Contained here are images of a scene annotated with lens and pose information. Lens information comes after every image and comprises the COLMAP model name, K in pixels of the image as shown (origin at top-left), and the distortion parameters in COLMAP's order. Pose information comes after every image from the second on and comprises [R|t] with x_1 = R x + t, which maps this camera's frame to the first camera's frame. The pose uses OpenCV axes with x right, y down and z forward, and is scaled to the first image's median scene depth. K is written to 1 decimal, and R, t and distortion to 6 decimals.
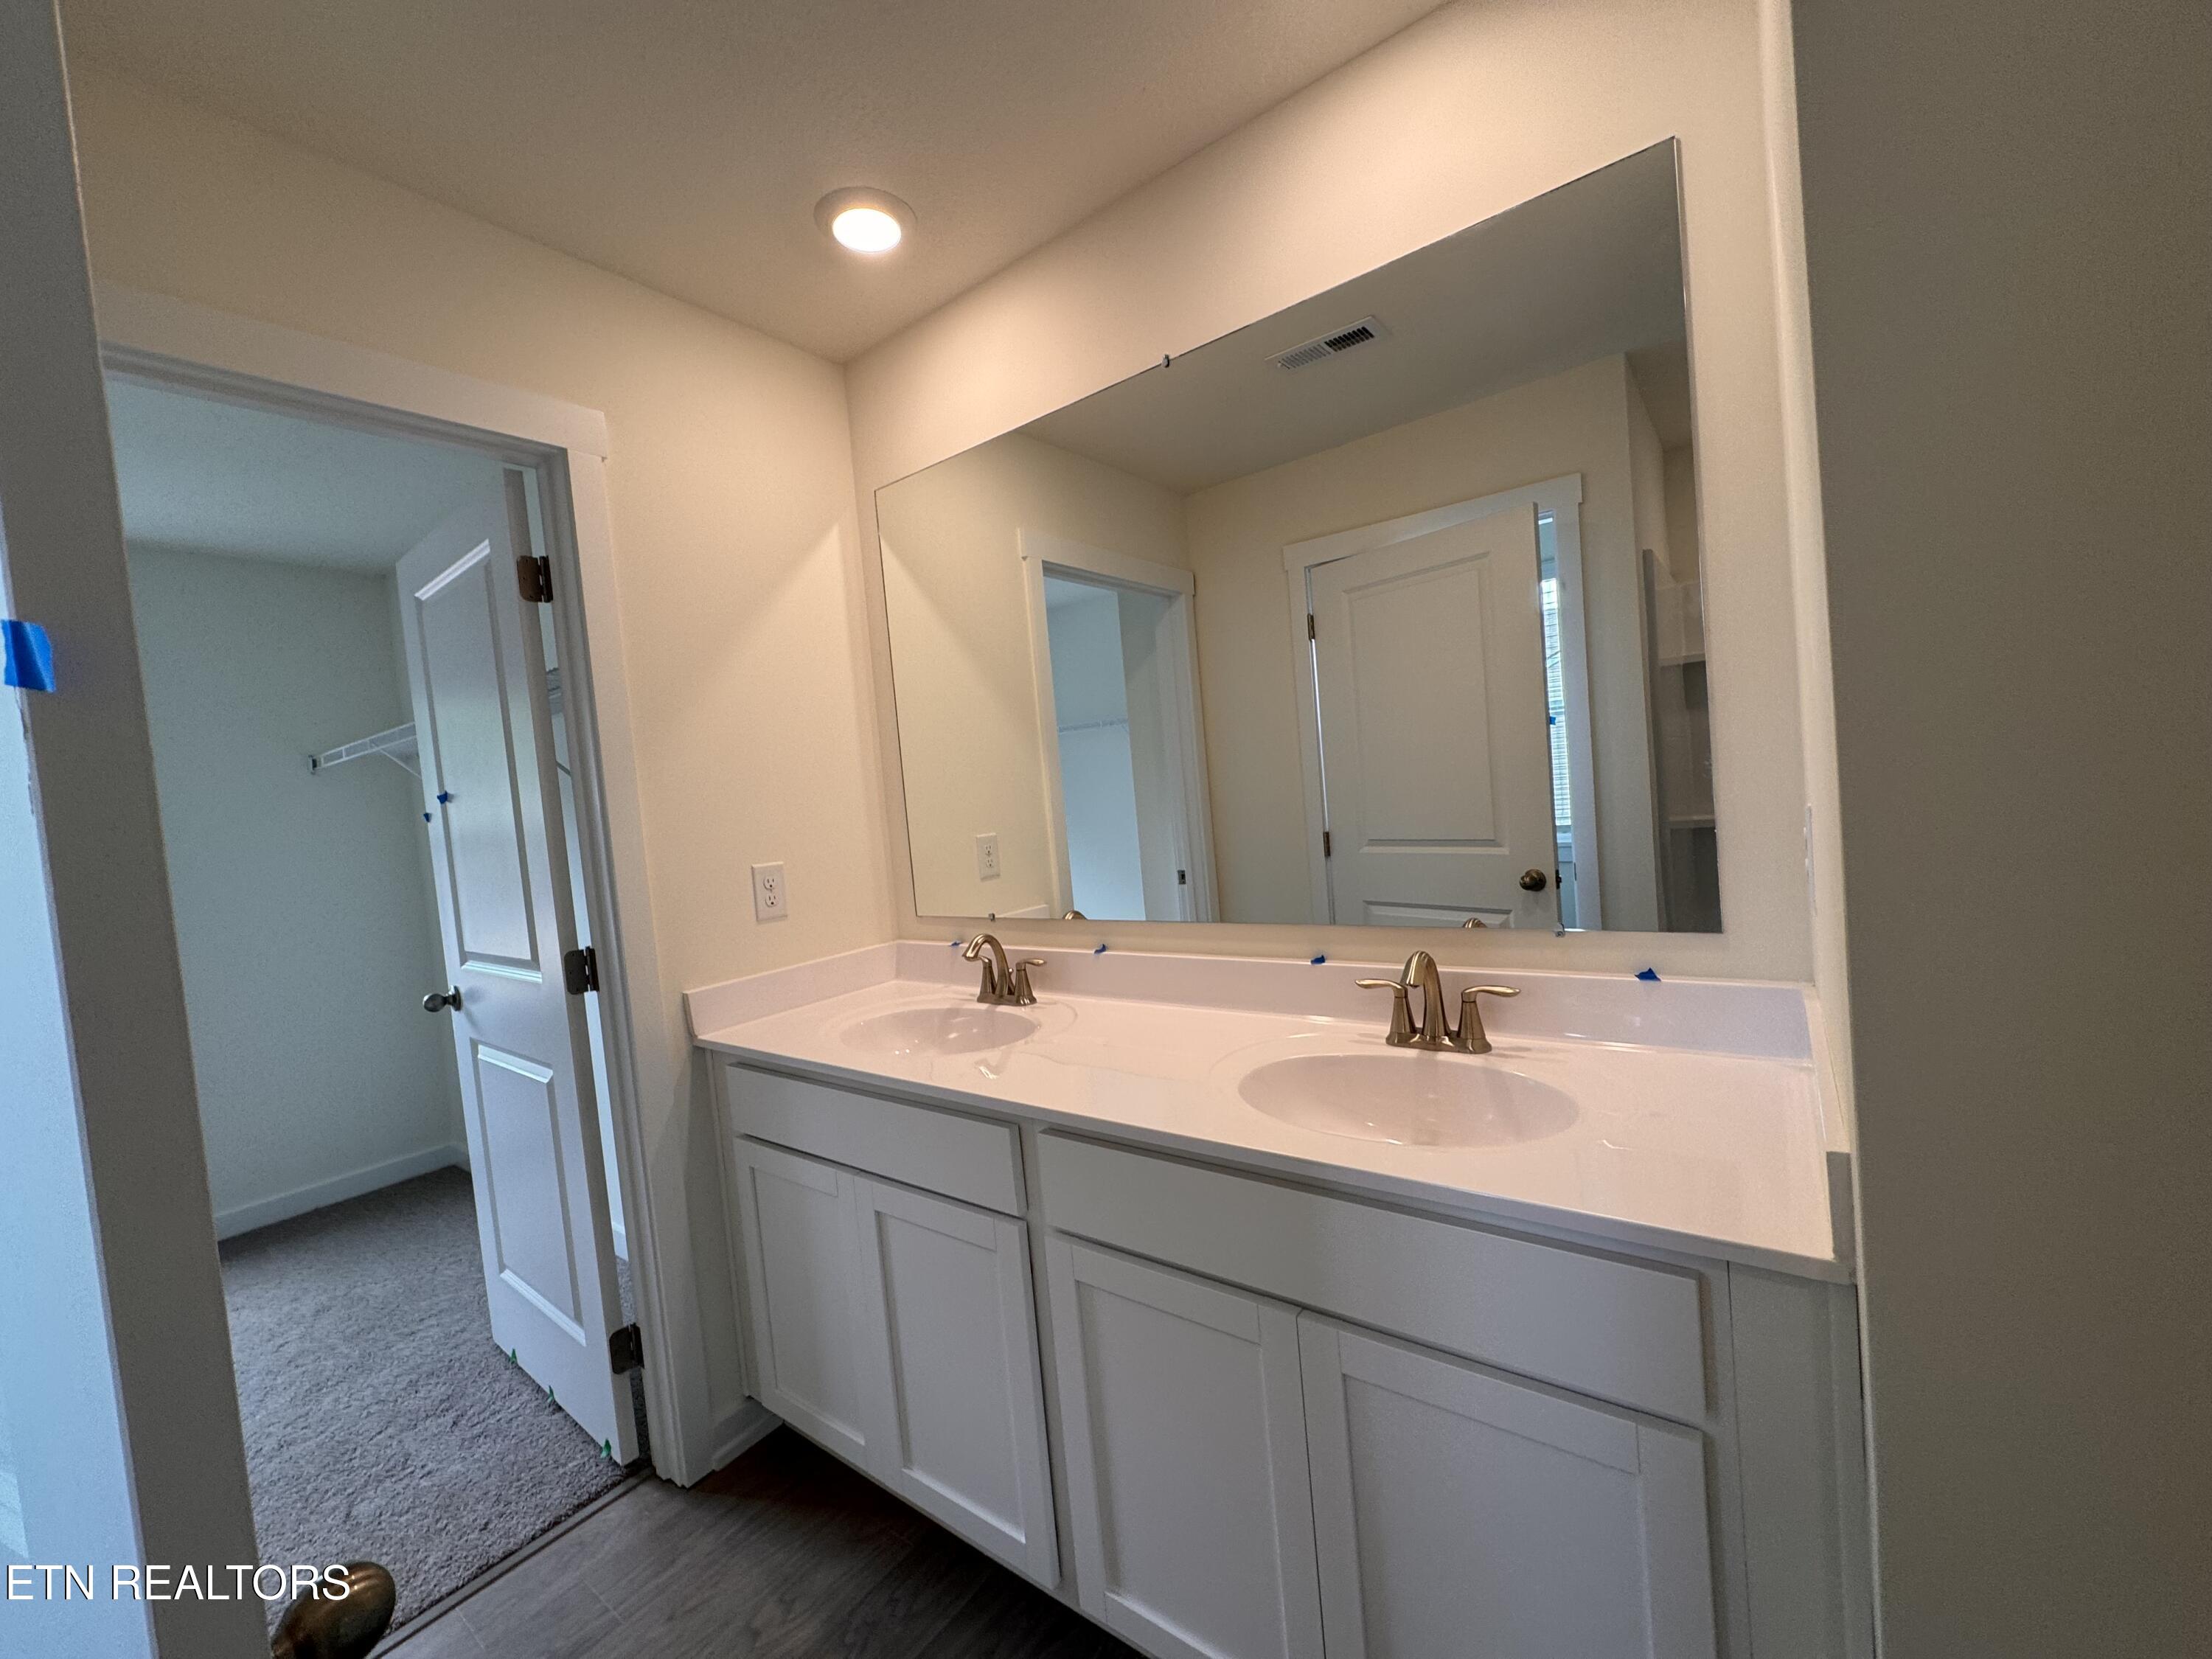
lens RADIAL K [[888.3, 0, 1088.2], [0, 888.3, 815.8], [0, 0, 1]] dist [0.000746, 0.000532]
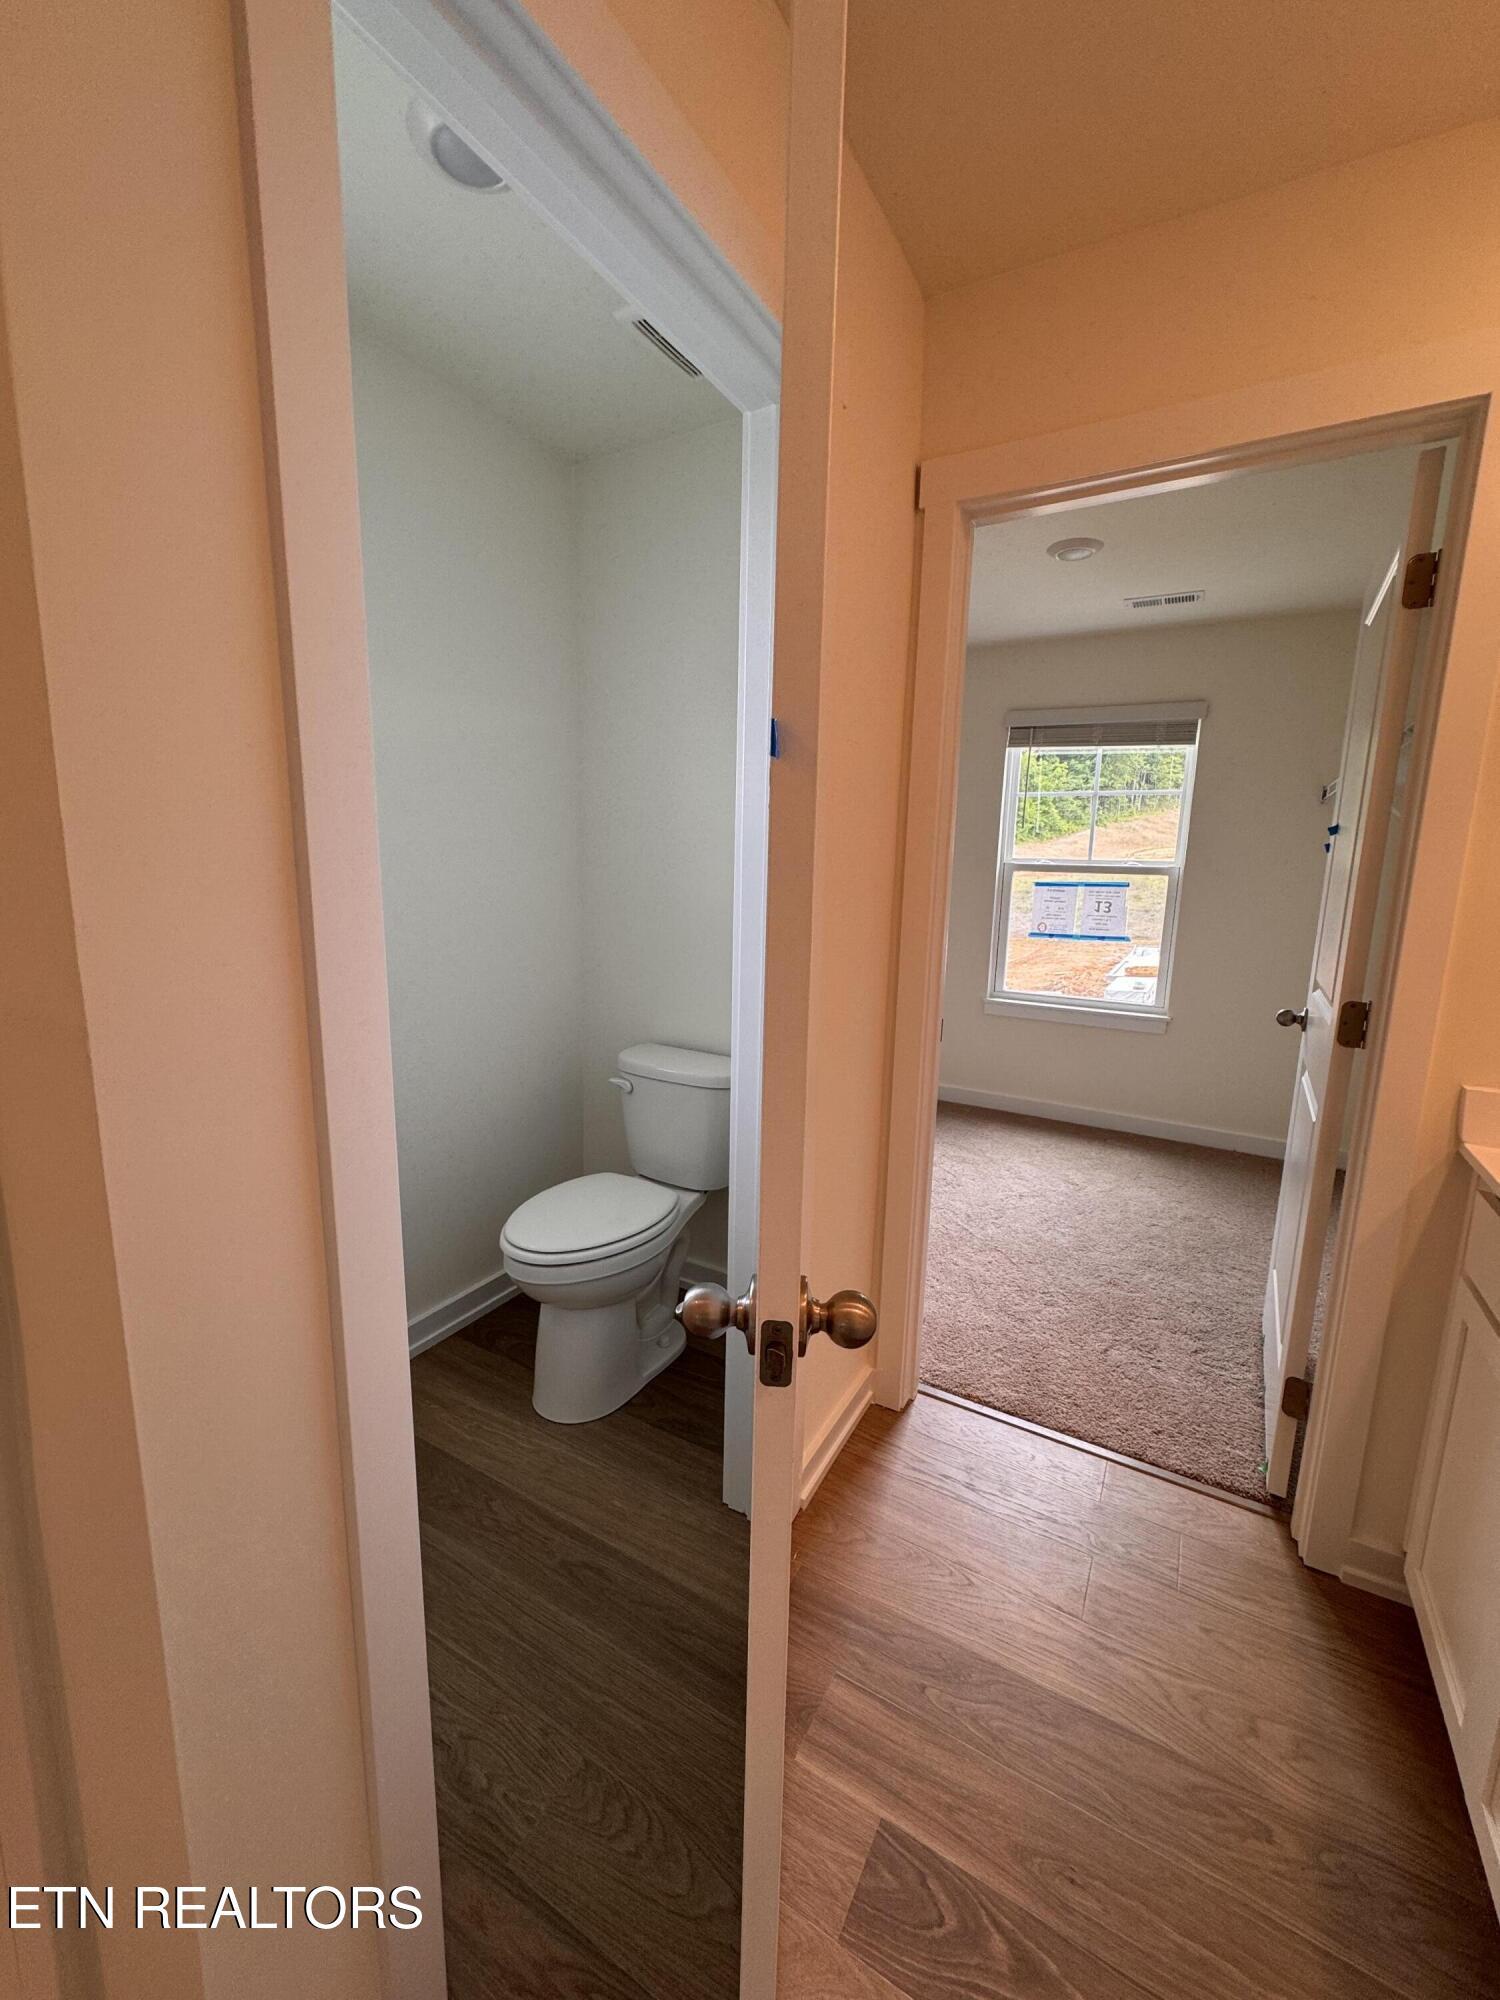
lens RADIAL K [[803.2, 0, 778.8], [0, 803.2, 994.9], [0, 0, 1]] dist [0.000746, 0.000532]
pose [[0.152316, 0.254899, -0.954896, 0.141591], [-0.076622, 0.966307, 0.245723, -0.018241], [0.985357, 0.035739, 0.166715, 0.260680]]
